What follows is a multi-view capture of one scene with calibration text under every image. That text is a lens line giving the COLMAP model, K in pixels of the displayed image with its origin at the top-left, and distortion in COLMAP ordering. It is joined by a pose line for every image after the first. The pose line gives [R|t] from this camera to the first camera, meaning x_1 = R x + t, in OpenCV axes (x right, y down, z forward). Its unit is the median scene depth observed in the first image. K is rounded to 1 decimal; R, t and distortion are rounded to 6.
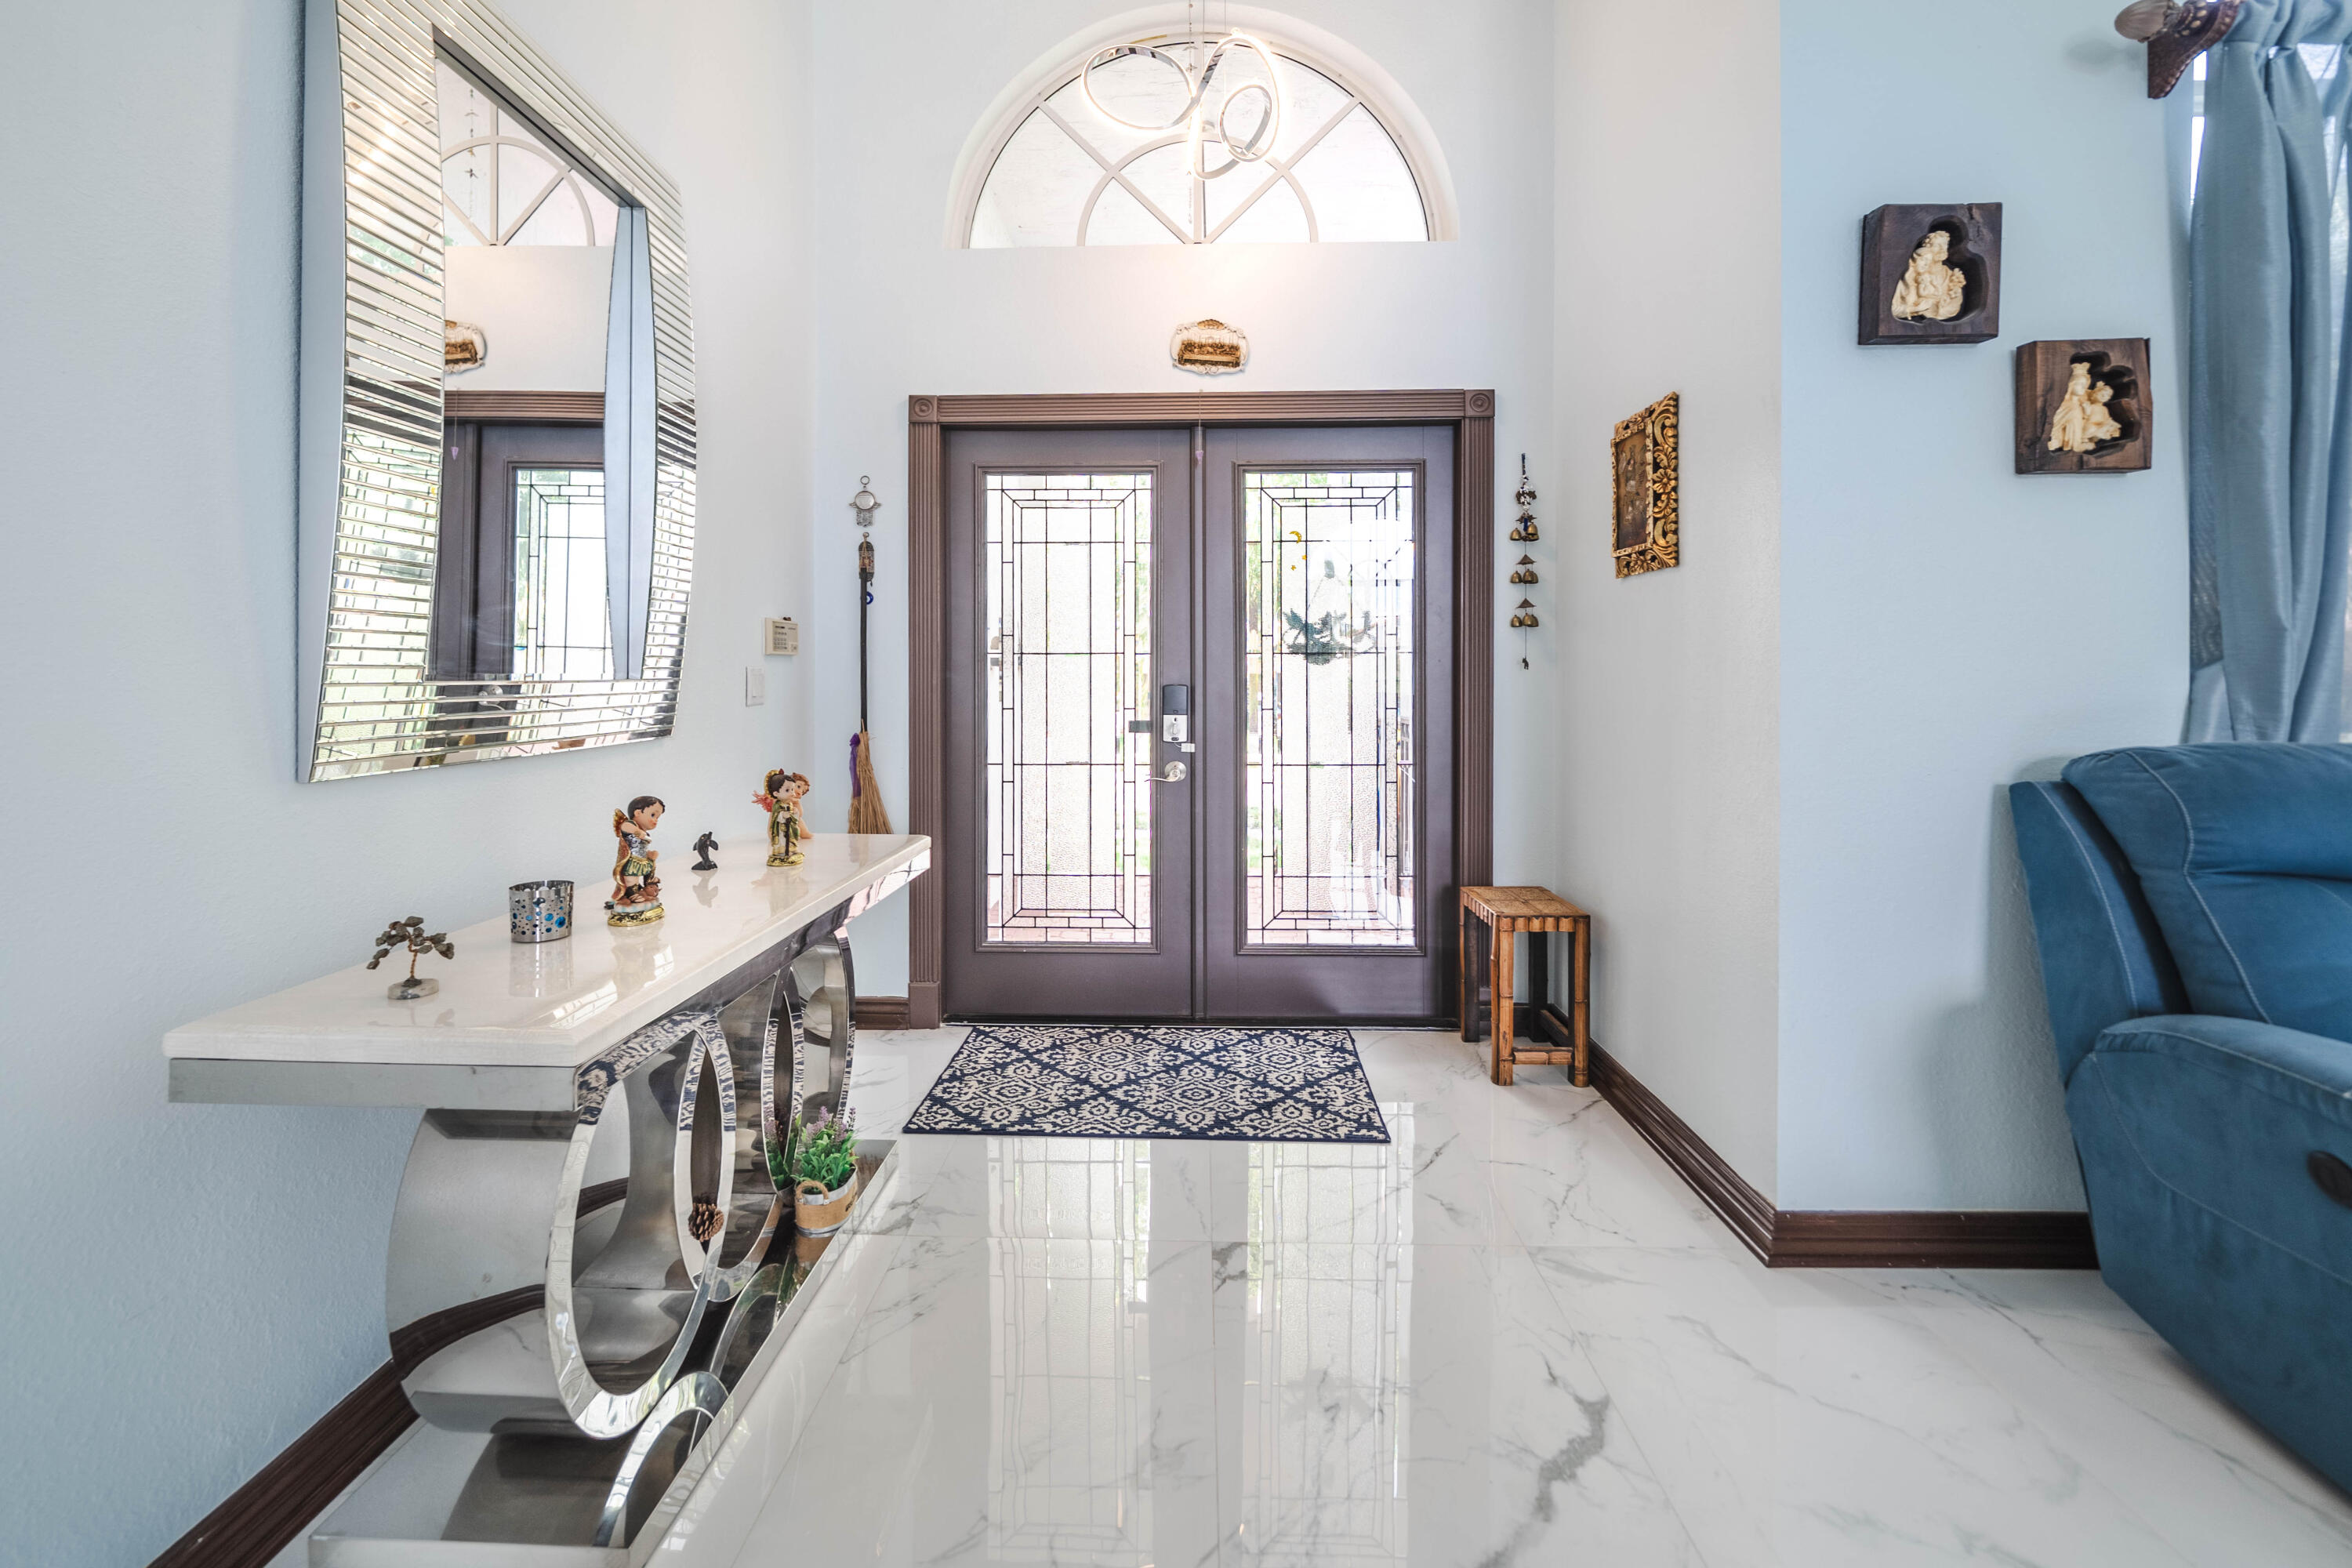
lens RADIAL K [[998.9, 0, 1213.6], [0, 998.9, 677.1], [0, 0, 1]] dist [-0.000923, -0.000109]
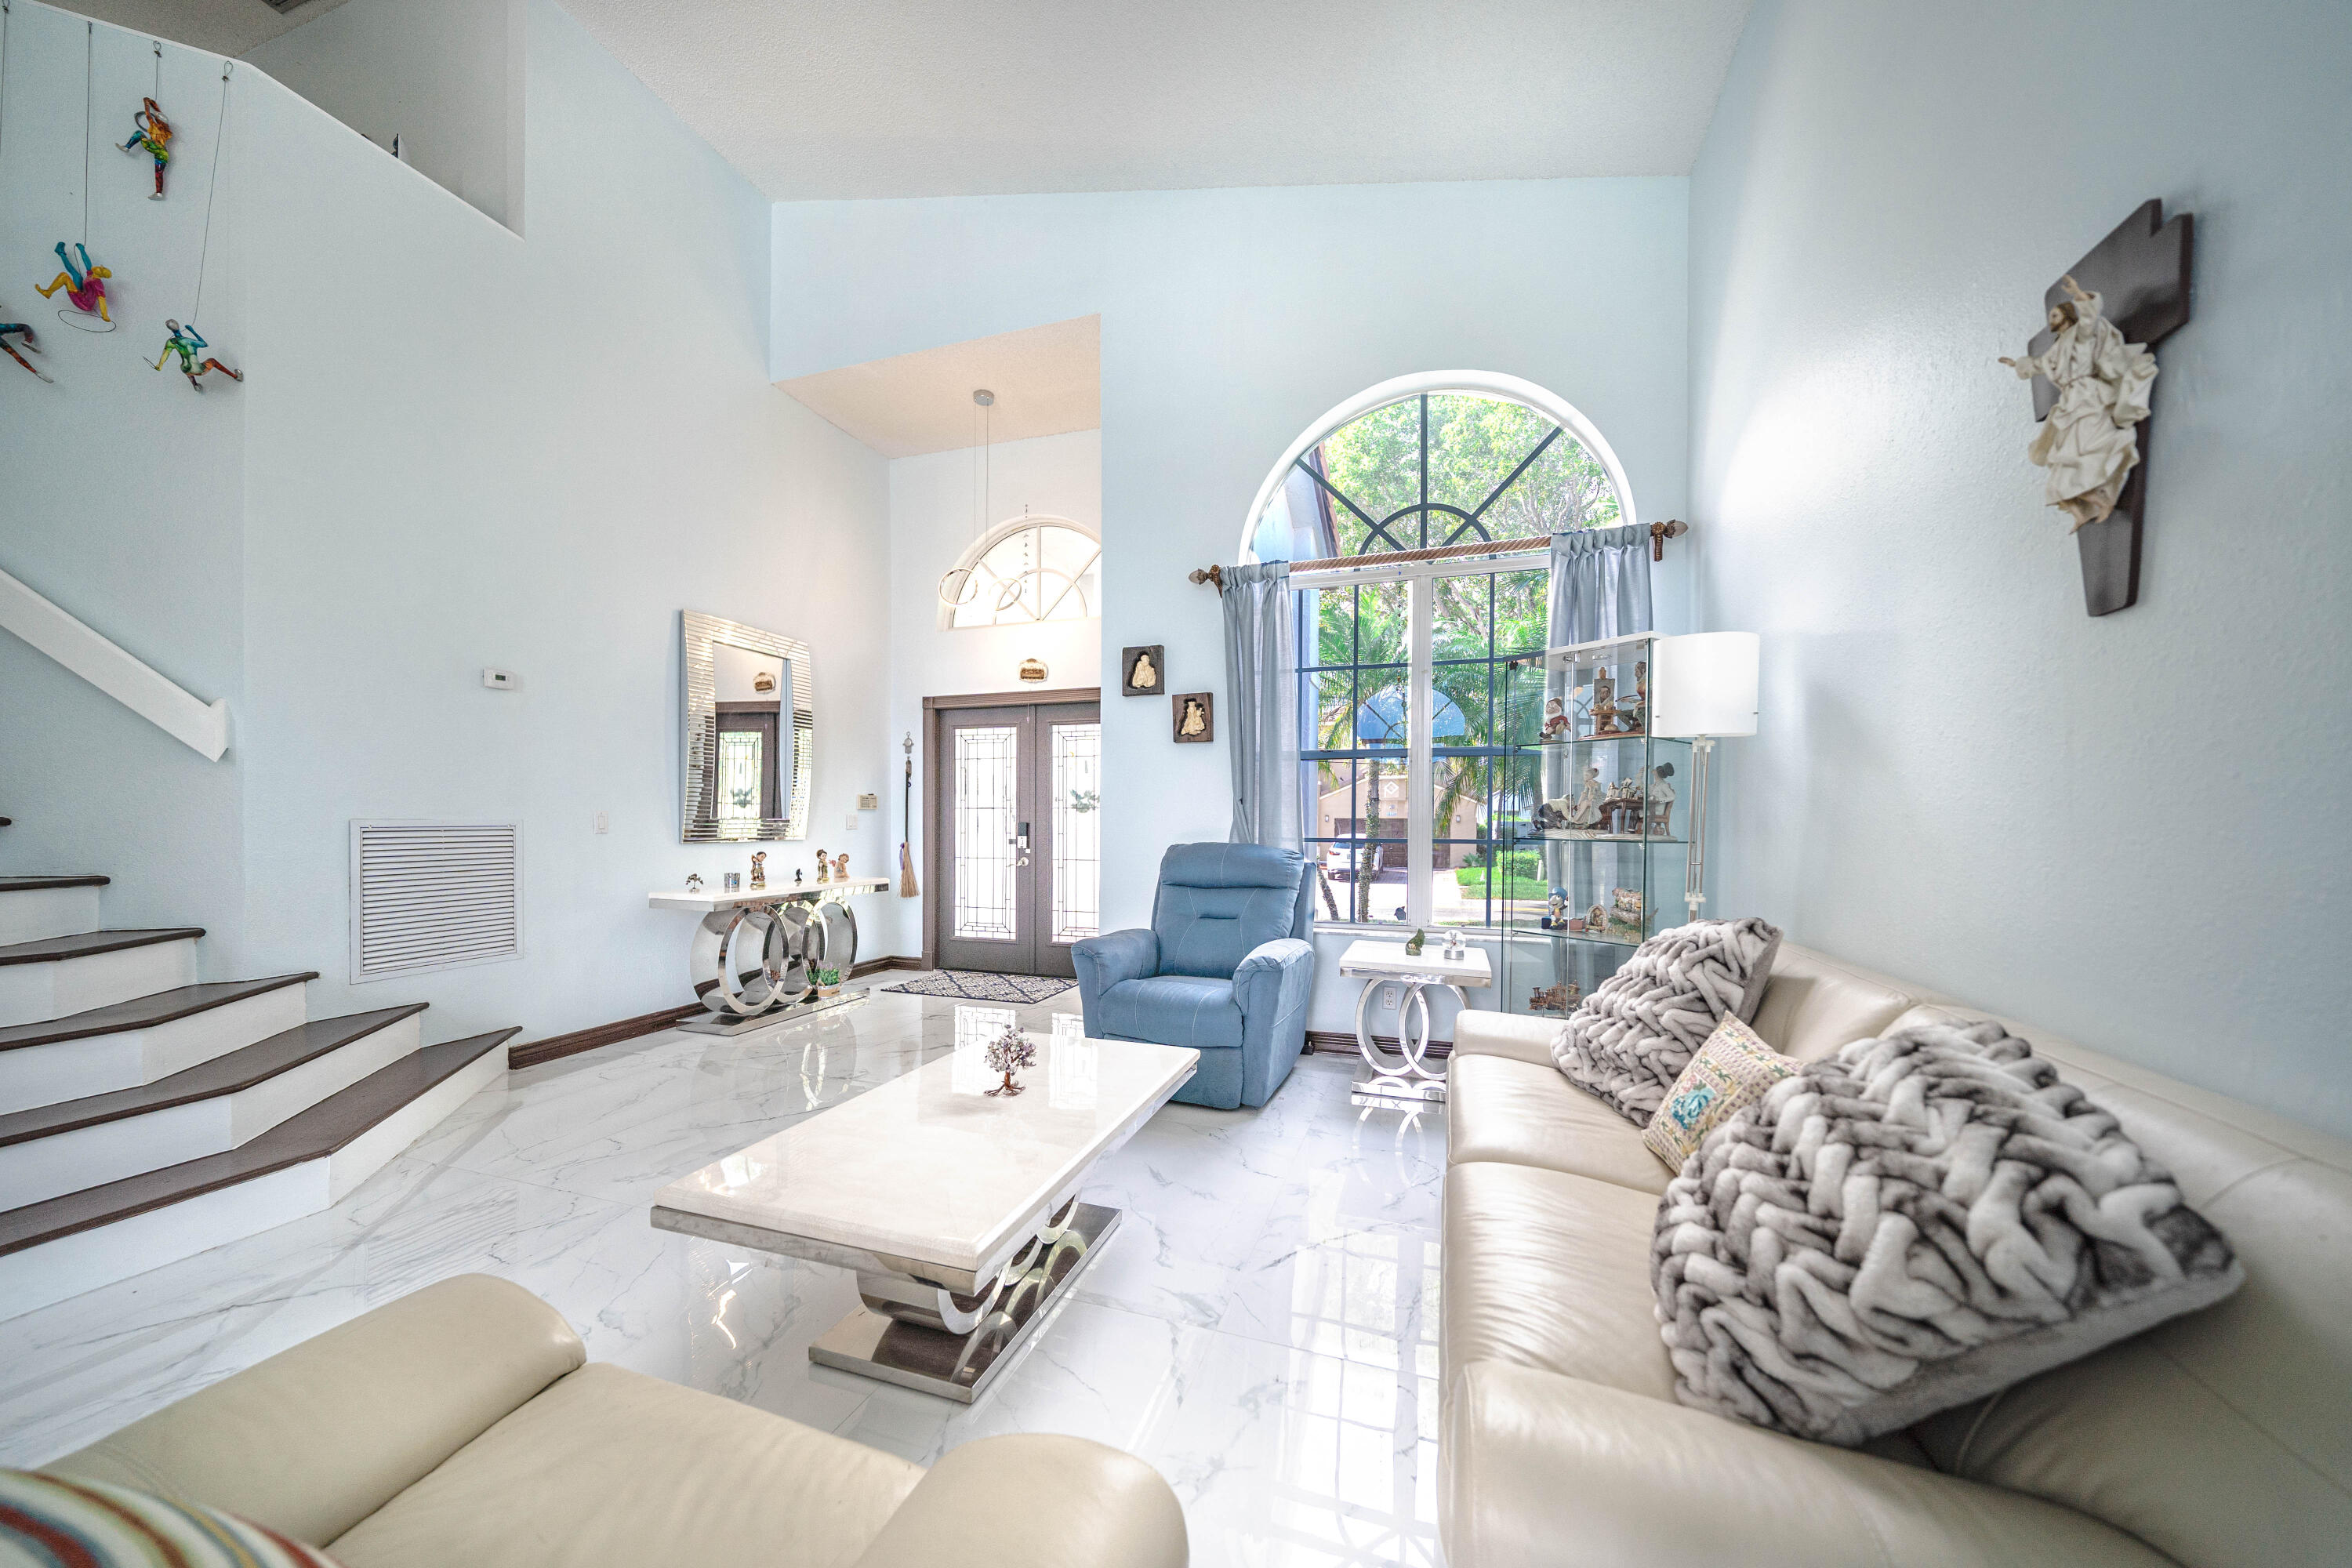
lens RADIAL K [[832.7, 0, 1156.8], [0, 832.7, 831.5], [0, 0, 1]] dist [-0.010238, 0.001017]
pose [[0.942056, 0.009695, -0.335314, 0.857491], [-0.006704, 0.999927, 0.010078, 0.006643], [0.335388, -0.007246, 0.942052, -0.636358]]
